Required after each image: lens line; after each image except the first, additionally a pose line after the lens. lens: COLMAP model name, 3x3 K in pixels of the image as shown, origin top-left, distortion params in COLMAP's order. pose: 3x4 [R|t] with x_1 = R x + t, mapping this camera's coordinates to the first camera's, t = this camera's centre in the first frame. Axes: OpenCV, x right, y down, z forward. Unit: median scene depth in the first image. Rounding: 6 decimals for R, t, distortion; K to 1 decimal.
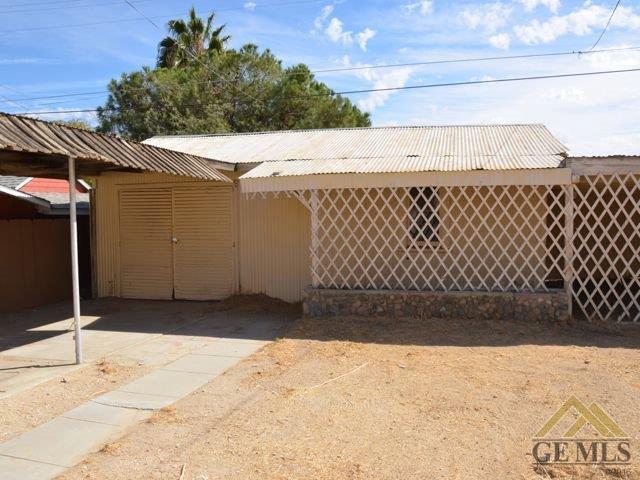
lens RADIAL K [[570.6, 0, 315.1], [0, 570.6, 245.4], [0, 0, 1]] dist [-0.141757, 0.108886]
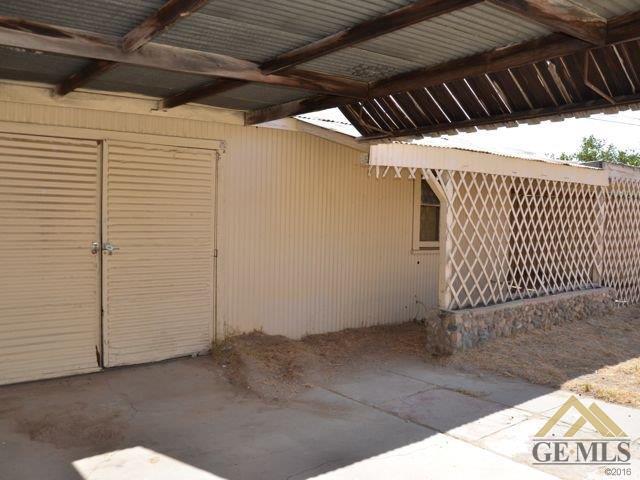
lens RADIAL K [[570.6, 0, 320.6], [0, 570.6, 237.9], [0, 0, 1]] dist [-0.141757, 0.108886]
pose [[0.602181, -0.011358, 0.798279, -0.697211], [0.025580, 0.999660, -0.005073, -0.014707], [-0.797950, 0.023475, 0.602267, 0.749222]]
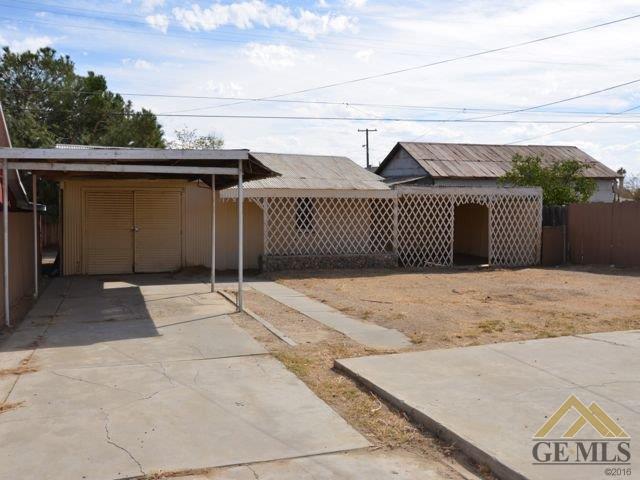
lens RADIAL K [[642.6, 0, 319.3], [0, 642.6, 240.8], [0, 0, 1]] dist [-0.038192, 0.000000]
pose [[0.843984, -0.009007, 0.536293, -0.944462], [0.017888, 0.999775, -0.011359, 0.059087], [-0.536070, 0.019180, 0.843956, -0.735998]]
